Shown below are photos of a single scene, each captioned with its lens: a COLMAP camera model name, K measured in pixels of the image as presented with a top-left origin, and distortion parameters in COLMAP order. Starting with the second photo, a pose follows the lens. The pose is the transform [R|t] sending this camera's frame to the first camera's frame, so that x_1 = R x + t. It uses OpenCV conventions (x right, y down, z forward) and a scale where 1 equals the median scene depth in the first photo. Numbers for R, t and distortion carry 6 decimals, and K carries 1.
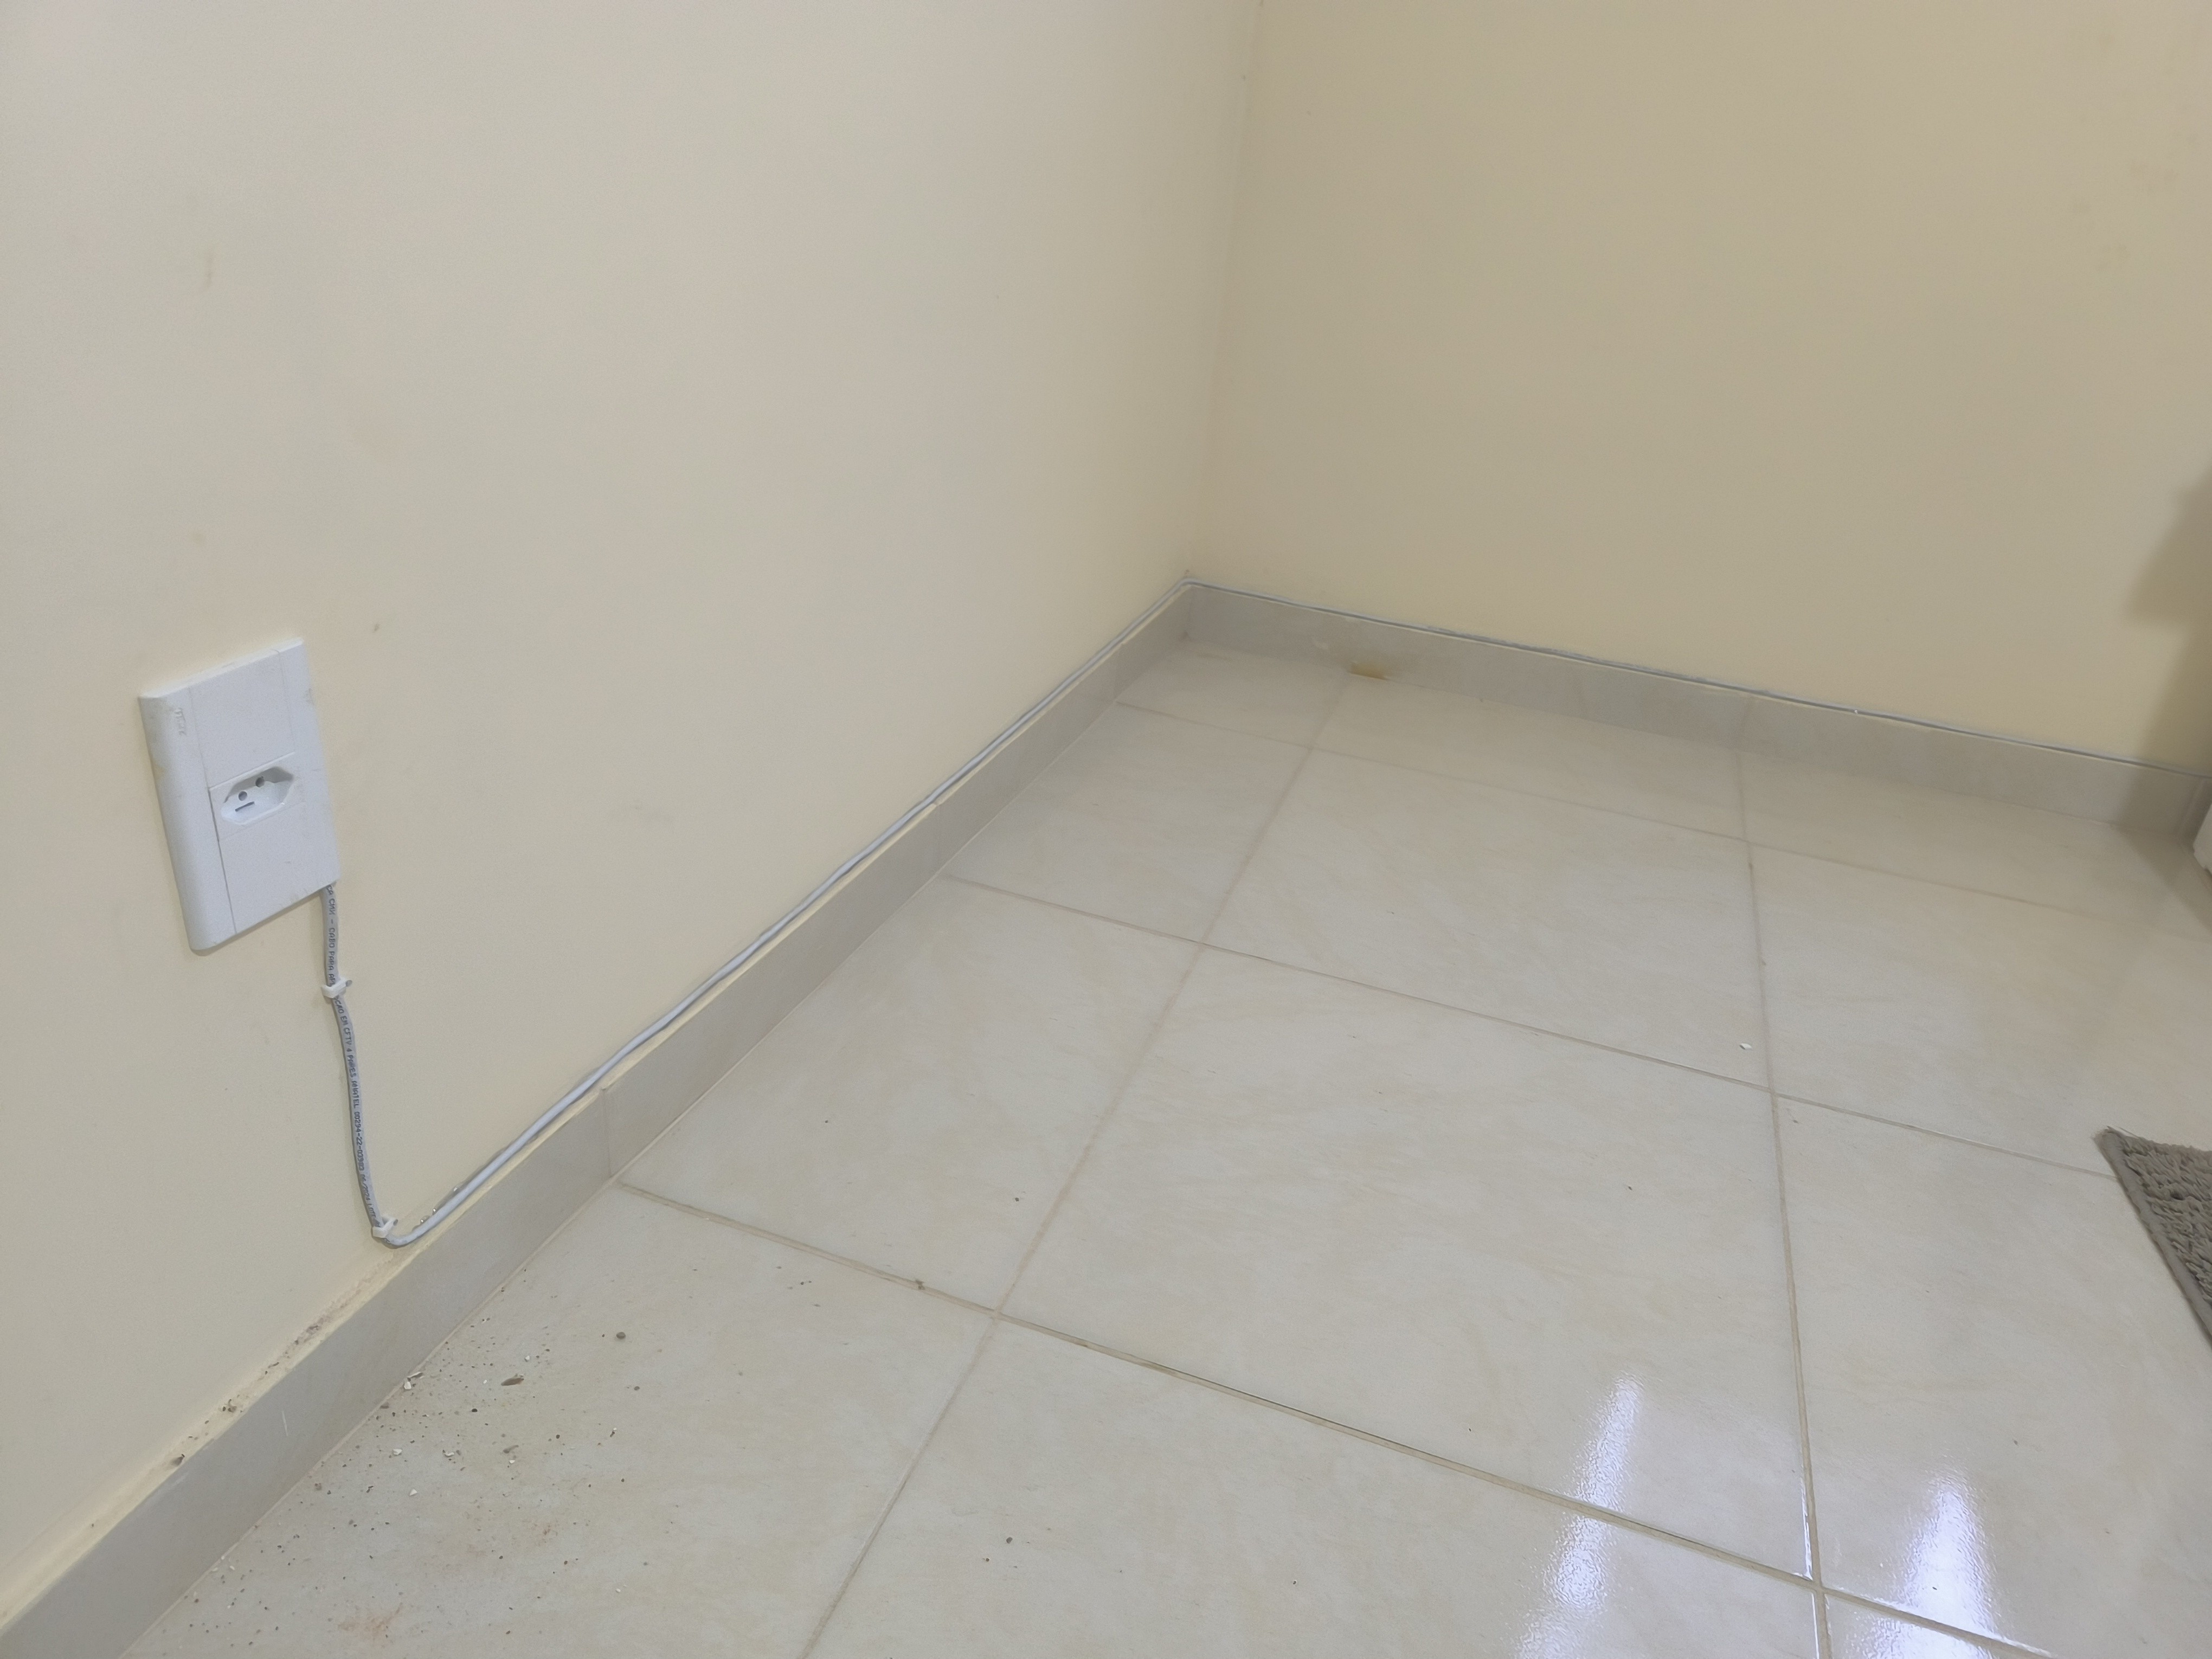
lens RADIAL K [[1524.4, 0, 1106.0], [0, 1524.4, 829.5], [0, 0, 1]] dist [-0.007504, -0.002175]
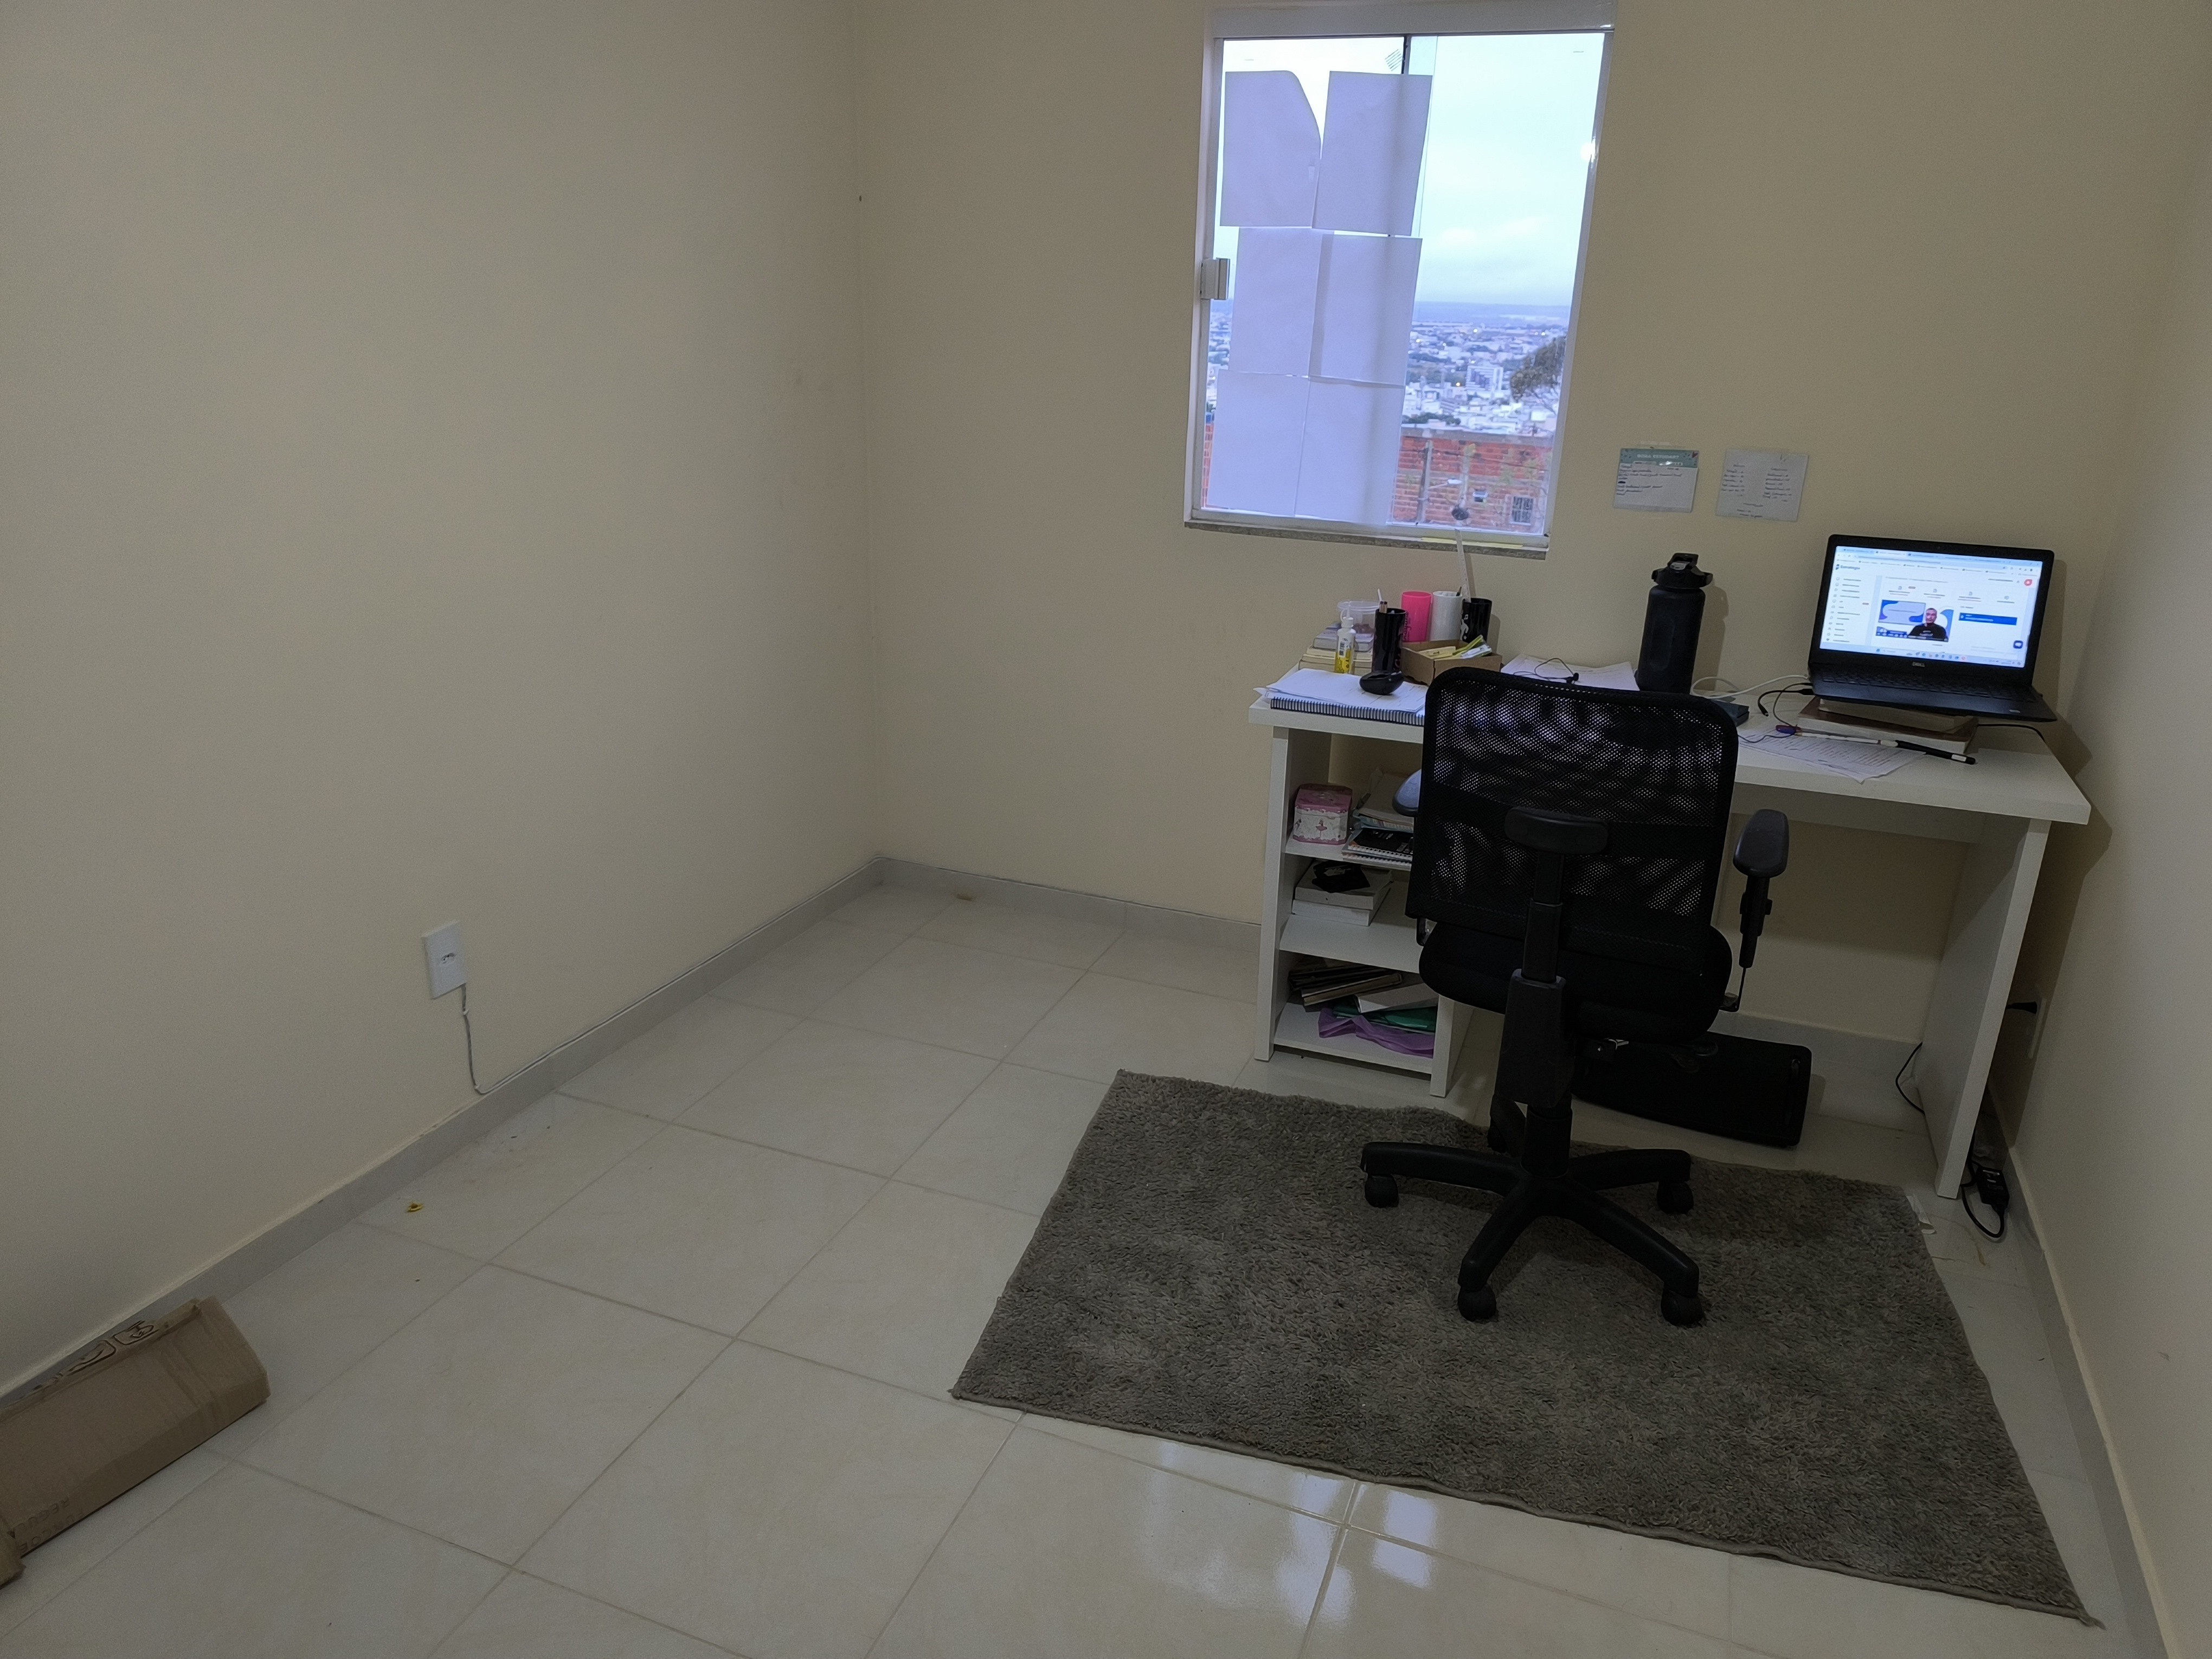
lens RADIAL K [[1425.5, 0, 1106.0], [0, 1425.5, 829.5], [0, 0, 1]] dist [0.004186, 0.001004]
pose [[0.998225, -0.044447, -0.039644, 0.918426], [0.038723, 0.990088, -0.135005, 0.145288], [0.045252, 0.133231, 0.990051, -1.846396]]
